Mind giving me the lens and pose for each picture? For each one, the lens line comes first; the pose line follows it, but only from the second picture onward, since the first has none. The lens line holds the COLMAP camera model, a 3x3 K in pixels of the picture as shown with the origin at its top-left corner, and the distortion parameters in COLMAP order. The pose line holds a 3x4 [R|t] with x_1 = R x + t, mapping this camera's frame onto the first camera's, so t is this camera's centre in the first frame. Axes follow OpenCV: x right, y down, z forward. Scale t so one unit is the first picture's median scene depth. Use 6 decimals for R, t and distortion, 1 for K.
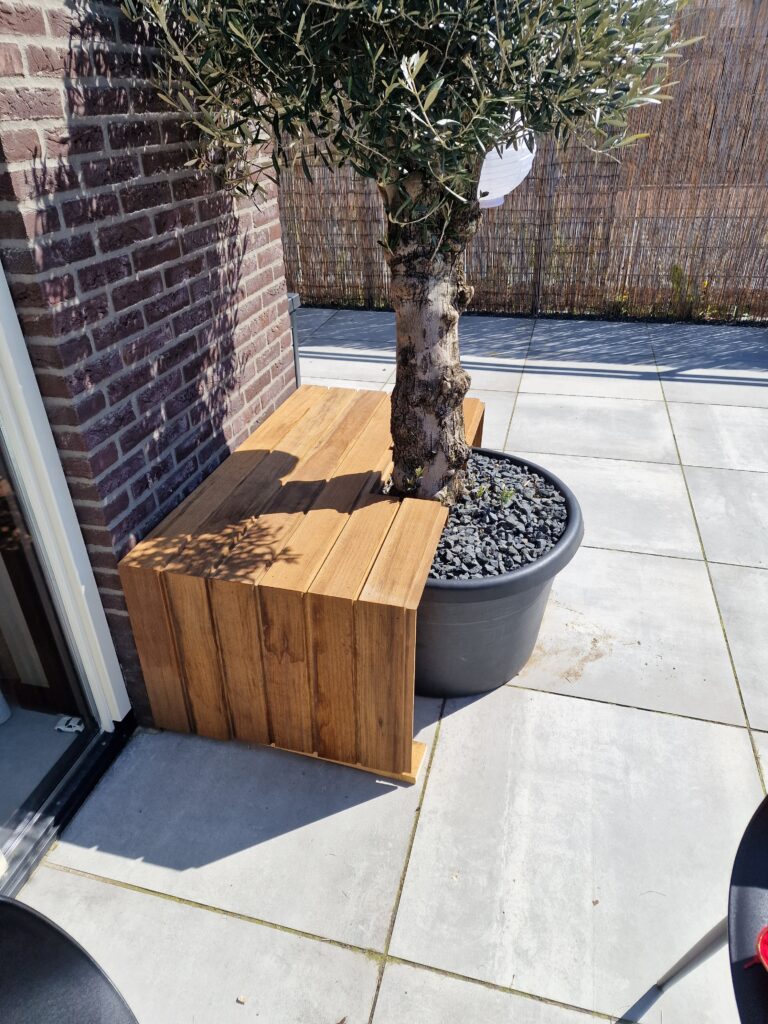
lens RADIAL K [[688.8, 0, 375.5], [0, 688.8, 510.8], [0, 0, 1]] dist [0.053068, -0.051519]
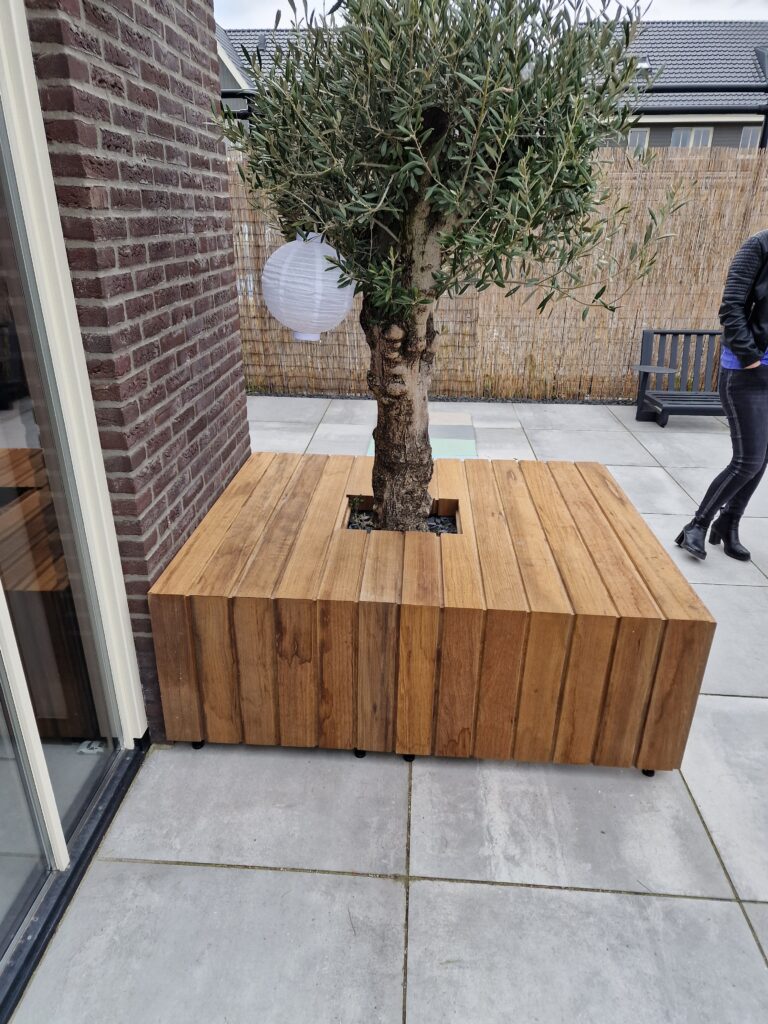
lens RADIAL K [[688.8, 0, 385.9], [0, 688.8, 513.3], [0, 0, 1]] dist [0.053068, -0.051519]
pose [[0.978755, -0.045354, 0.199955, -0.207645], [0.069168, 0.991097, -0.113764, 0.108253], [-0.193015, 0.125178, 0.973178, -0.249336]]
